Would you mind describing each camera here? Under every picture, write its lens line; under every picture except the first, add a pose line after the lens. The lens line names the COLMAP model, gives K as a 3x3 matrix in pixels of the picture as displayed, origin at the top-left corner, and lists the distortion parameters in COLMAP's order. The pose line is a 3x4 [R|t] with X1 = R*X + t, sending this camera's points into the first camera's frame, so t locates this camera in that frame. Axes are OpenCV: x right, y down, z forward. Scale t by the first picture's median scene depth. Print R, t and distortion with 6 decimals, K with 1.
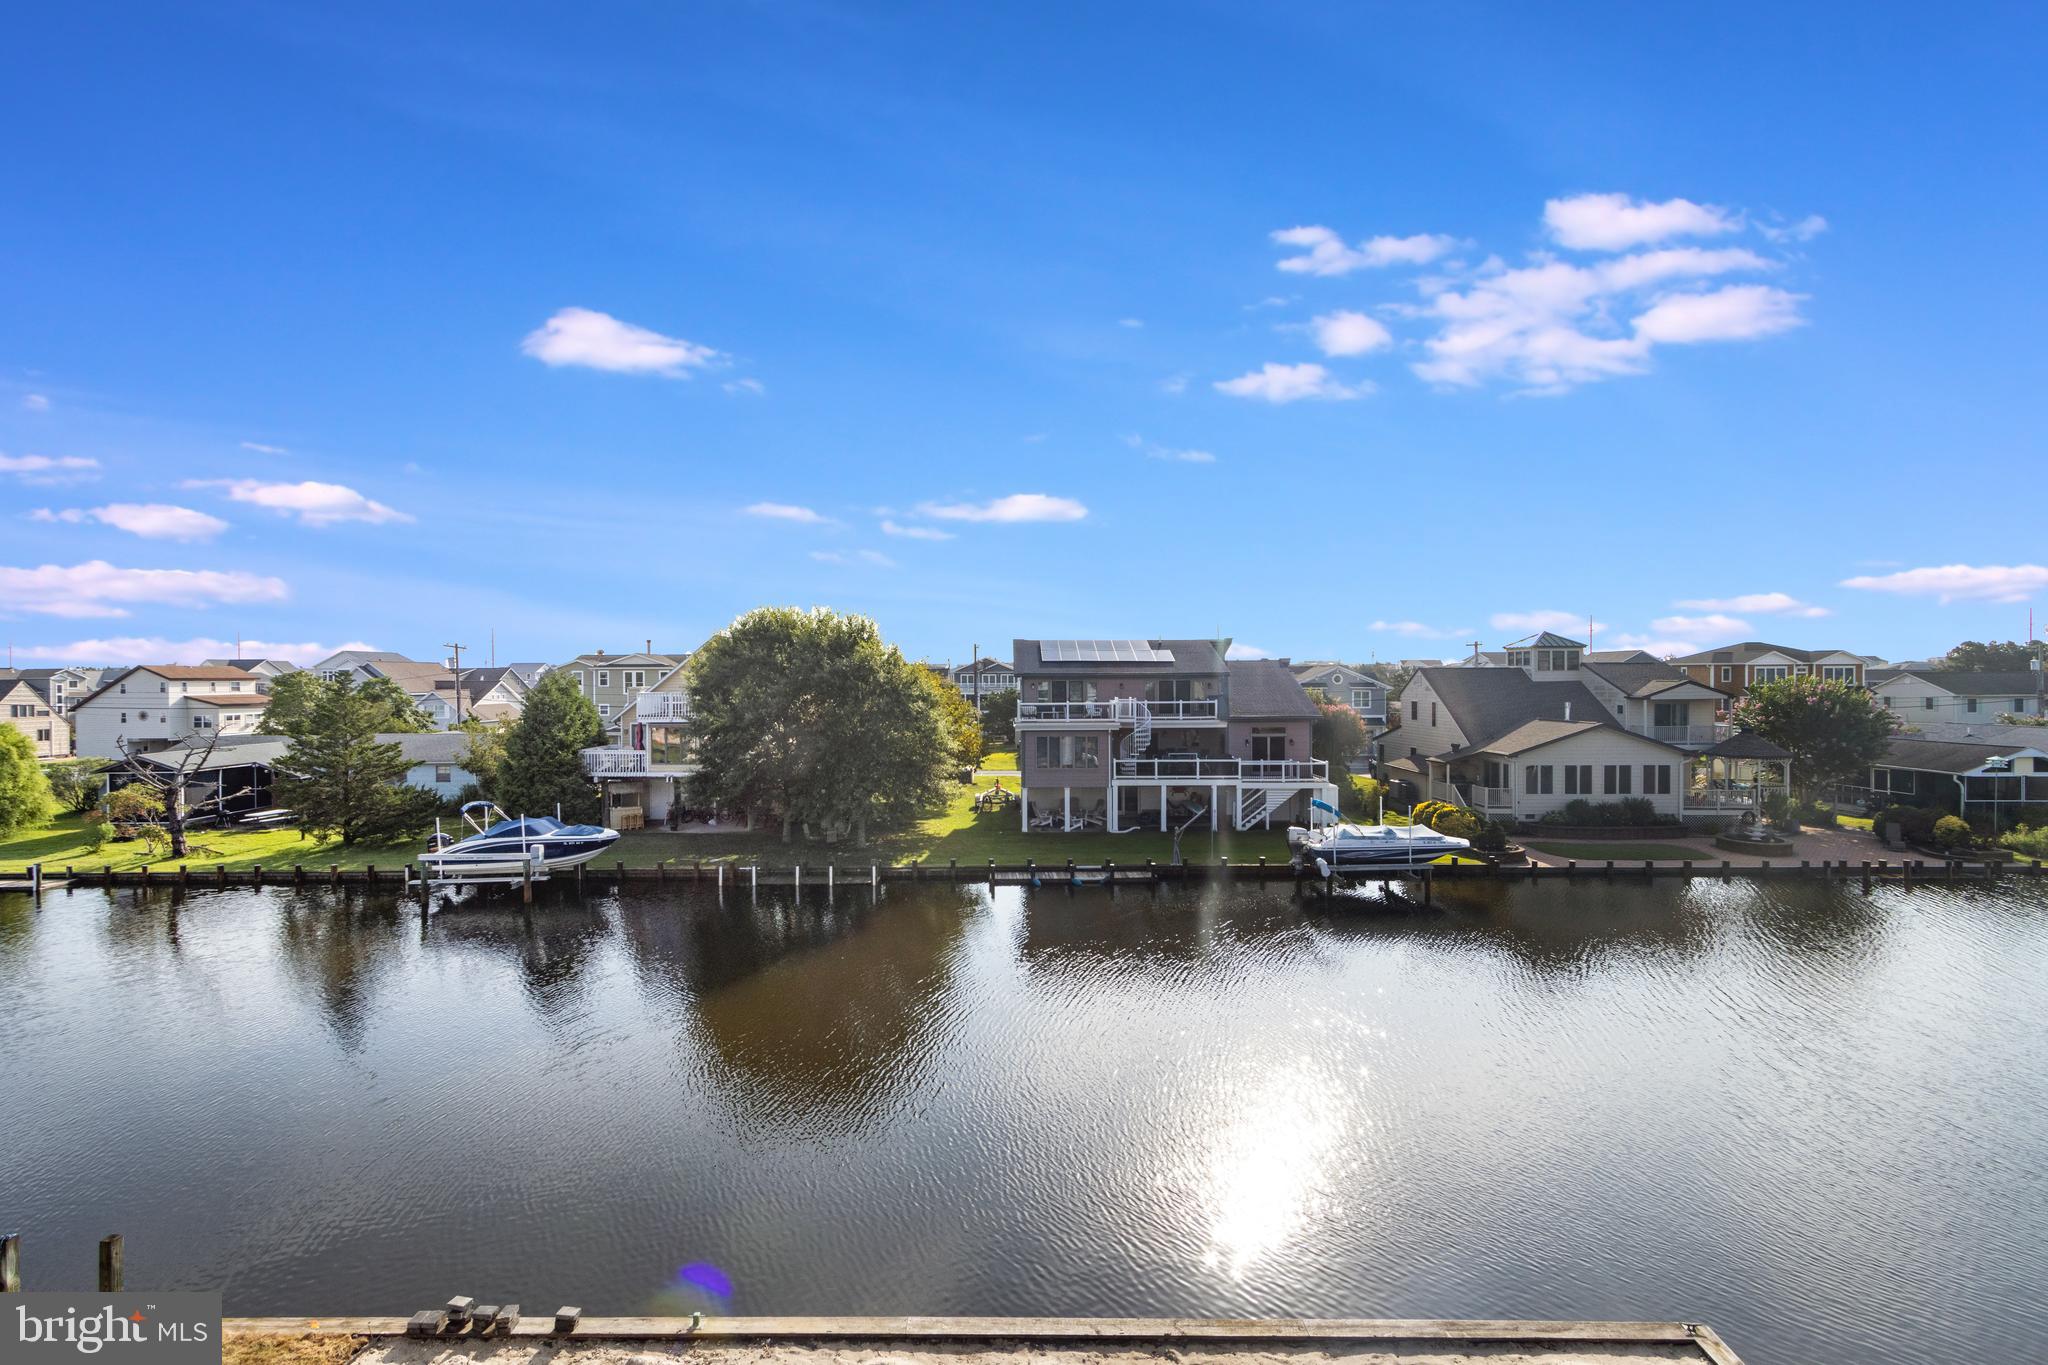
lens RADIAL K [[933.5, 0, 1001.6], [0, 933.5, 682.5], [0, 0, 1]] dist [0.001755, -0.001079]
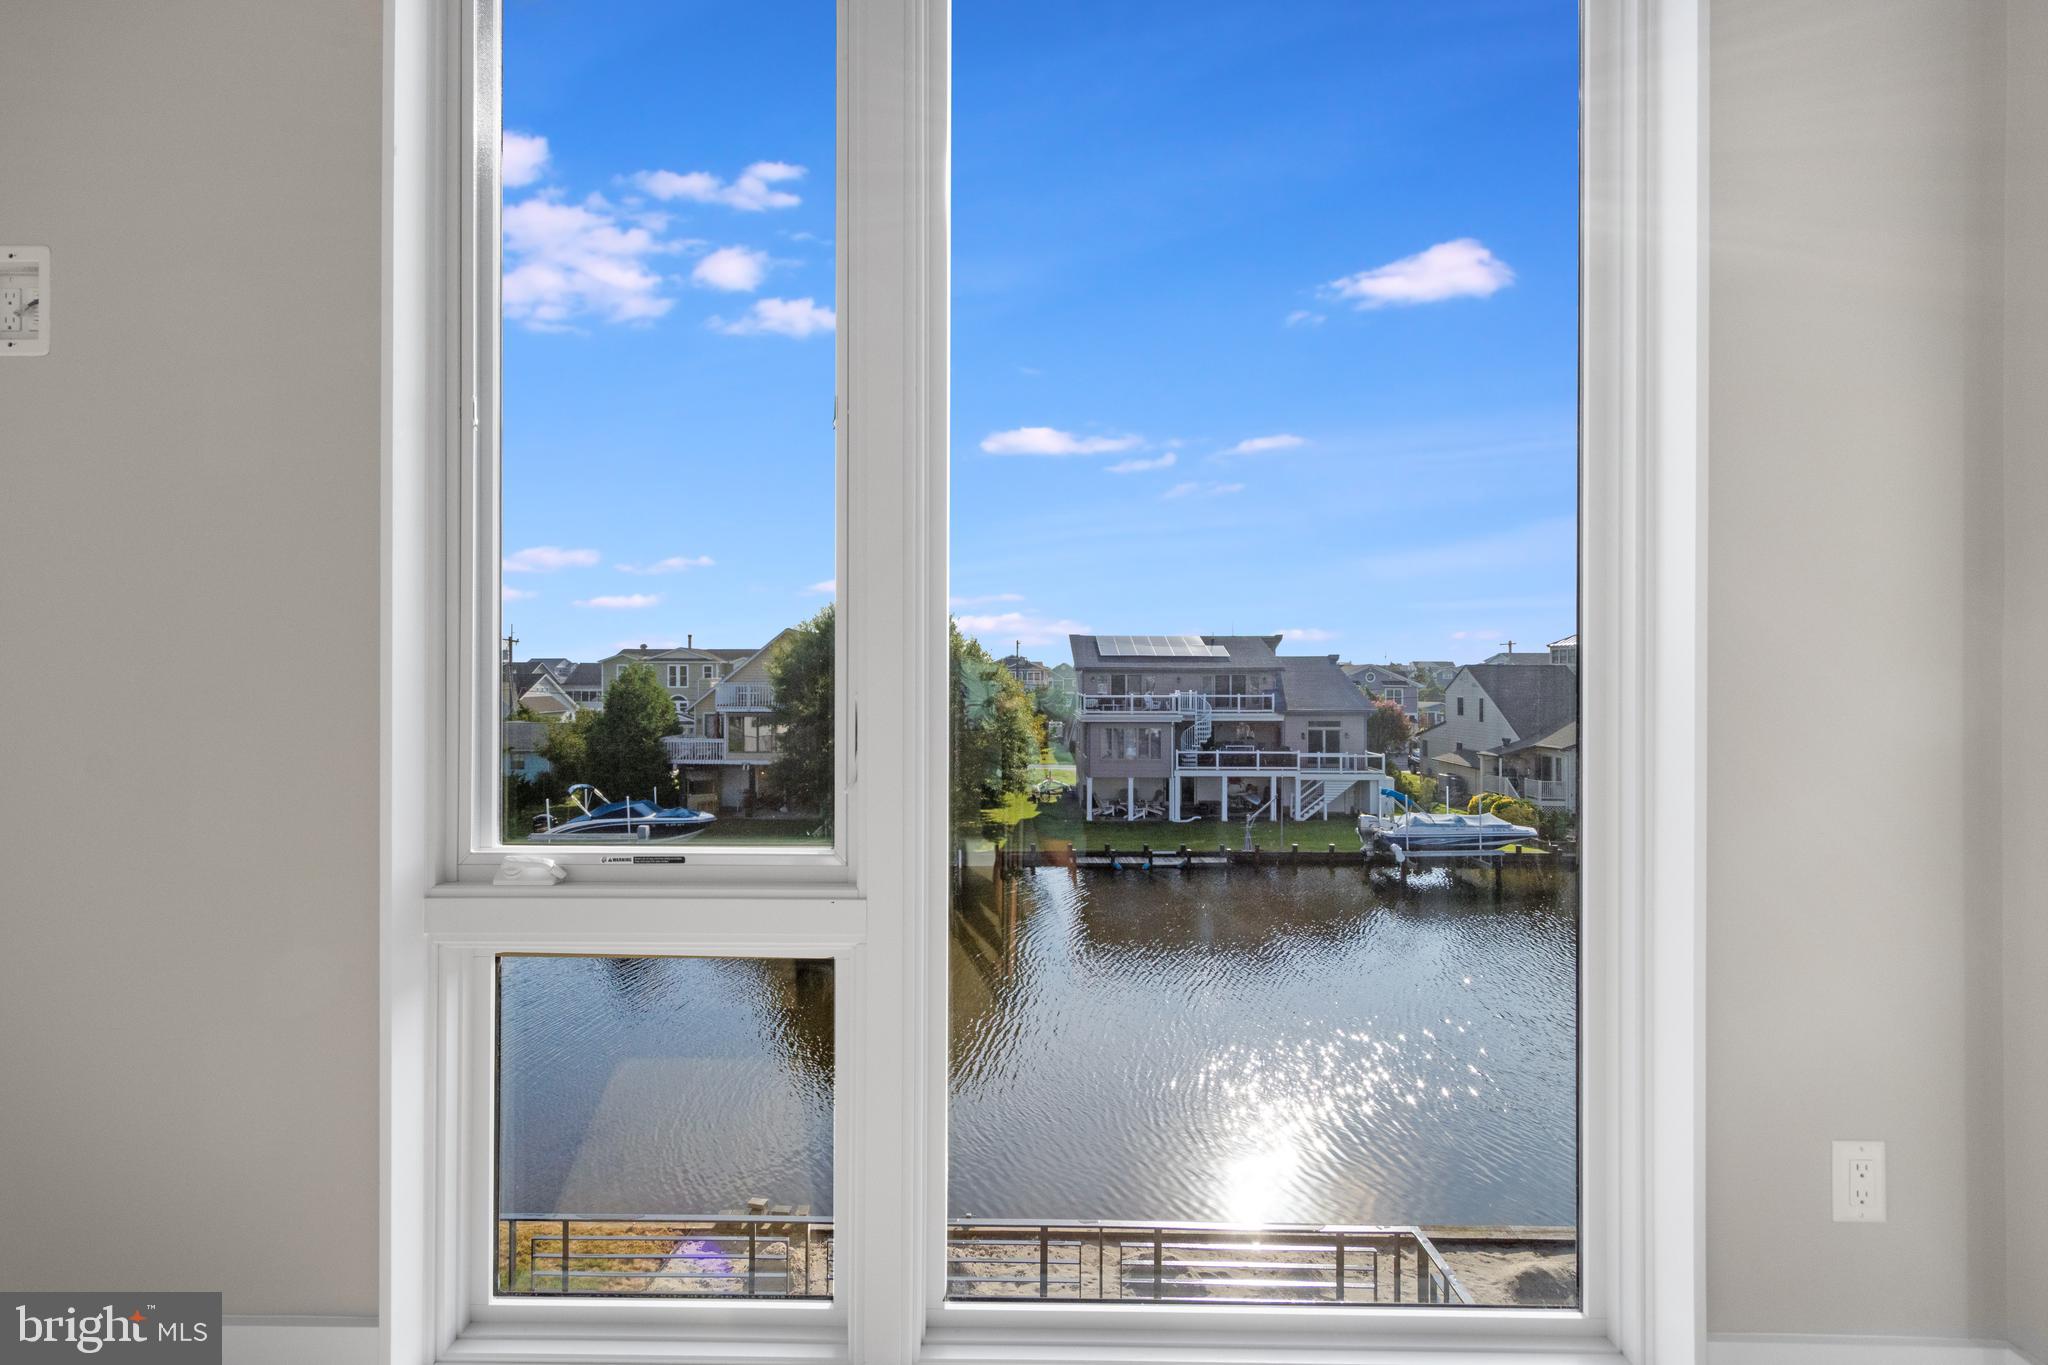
lens RADIAL K [[933.5, 0, 1001.6], [0, 933.5, 682.5], [0, 0, 1]] dist [0.001755, -0.001079]
pose [[0.999971, 0.006604, -0.003807, -0.068981], [-0.006601, 0.999978, 0.000589, 0.007823], [0.003811, -0.000564, 0.999993, -0.029929]]
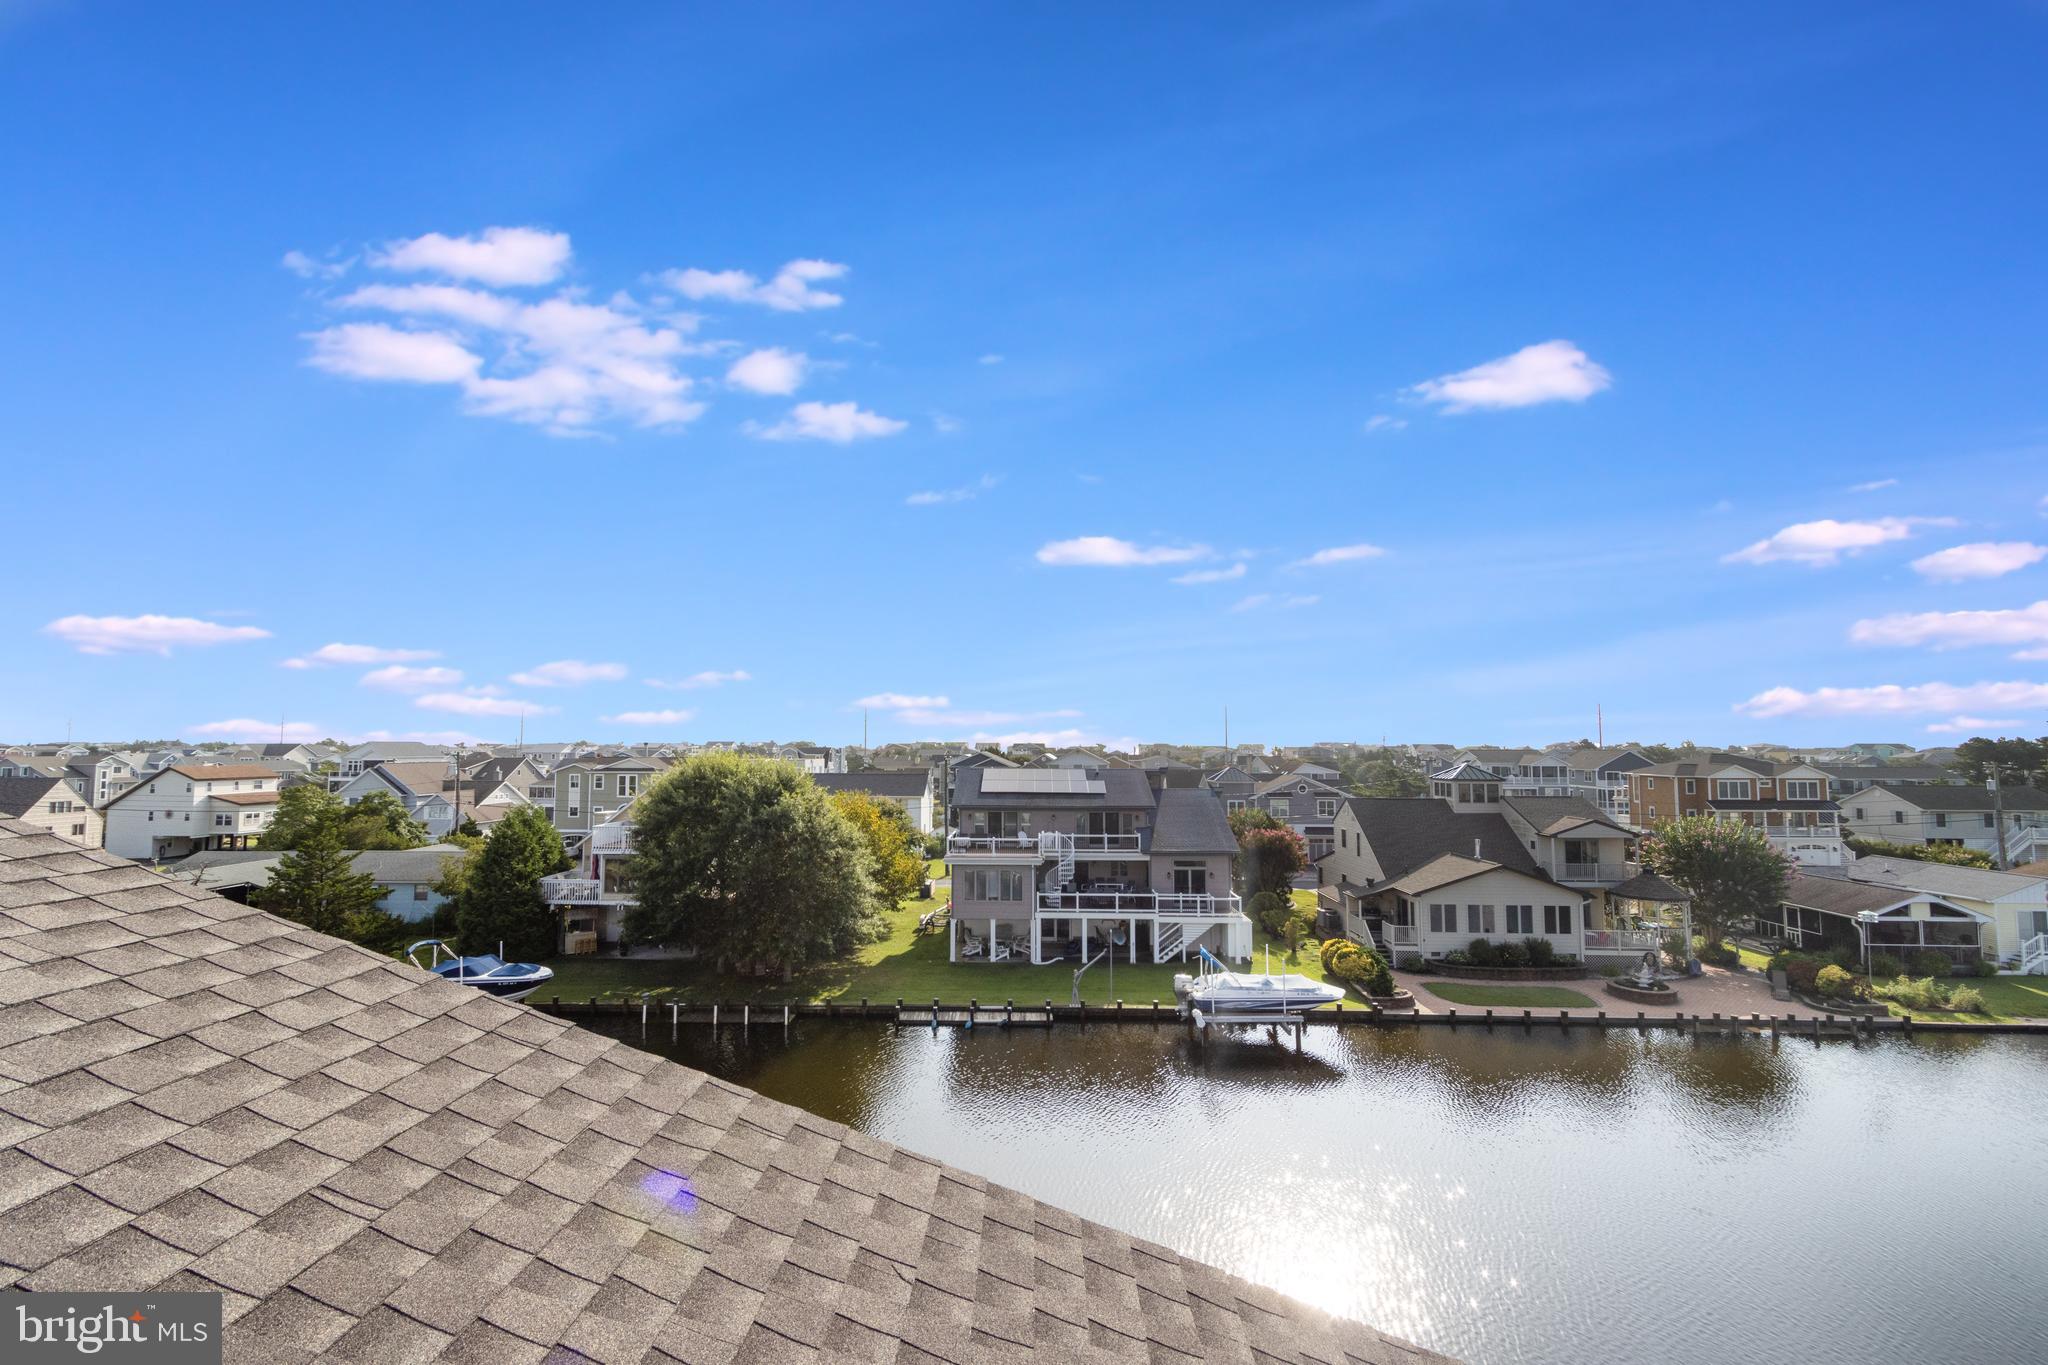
lens RADIAL K [[925.7, 0, 1005.1], [0, 925.7, 680.9], [0, 0, 1]] dist [0.001549, -0.001020]
pose [[0.999564, 0.005692, -0.028962, 0.112927], [-0.007927, 0.996948, -0.077662, -0.075128], [0.028432, 0.077858, 0.996559, -0.064806]]
